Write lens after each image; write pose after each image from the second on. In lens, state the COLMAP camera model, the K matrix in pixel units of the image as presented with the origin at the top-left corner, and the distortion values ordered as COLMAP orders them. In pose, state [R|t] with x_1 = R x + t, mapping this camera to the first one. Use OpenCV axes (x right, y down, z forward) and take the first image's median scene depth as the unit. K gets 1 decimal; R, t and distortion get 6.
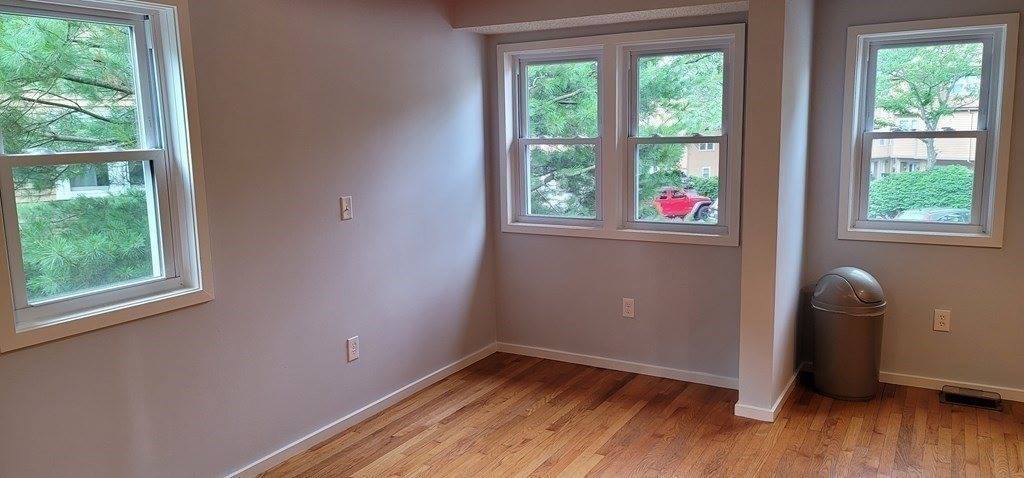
lens RADIAL K [[754.3, 0, 516.7], [0, 754.3, 227.6], [0, 0, 1]] dist [0.089384, -0.082699]
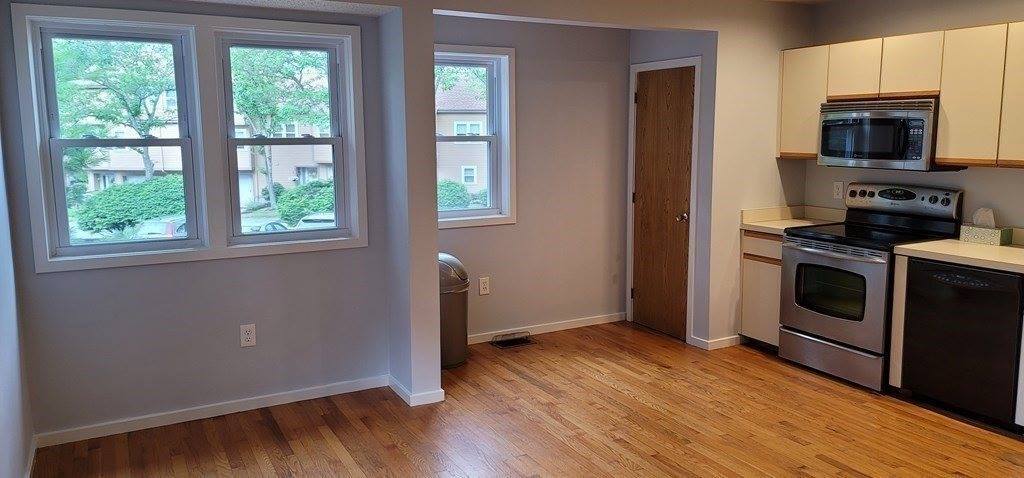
lens RADIAL K [[754.3, 0, 516.7], [0, 754.3, 227.6], [0, 0, 1]] dist [0.089384, -0.082699]
pose [[0.520484, -0.095352, 0.848531, -0.419654], [0.109187, 0.993020, 0.044614, -0.021617], [-0.846862, 0.069428, 0.527262, 0.275007]]
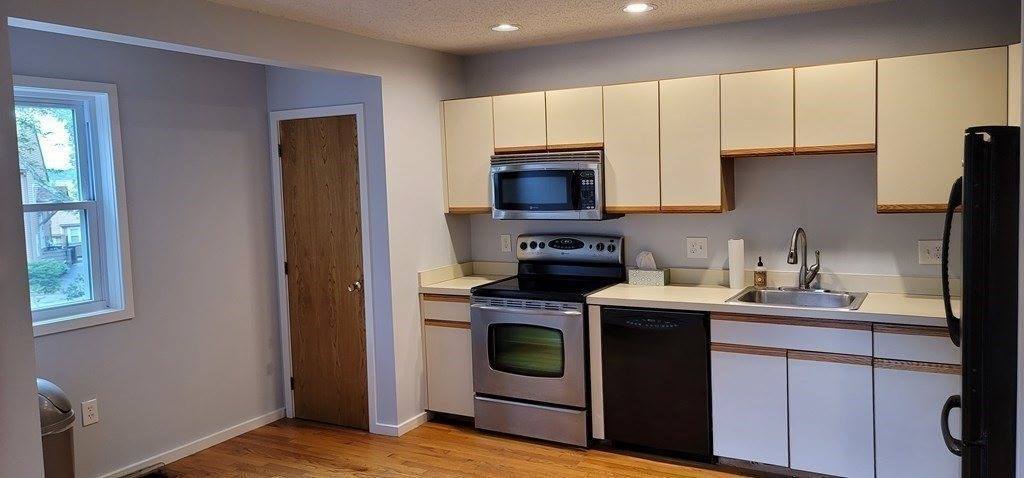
lens RADIAL K [[754.3, 0, 516.7], [0, 754.3, 227.6], [0, 0, 1]] dist [0.089384, -0.082699]
pose [[-0.009450, -0.049318, 0.998738, -0.307158], [0.167422, 0.984606, 0.050205, -0.048077], [-0.985840, 0.167685, -0.001048, 0.439447]]
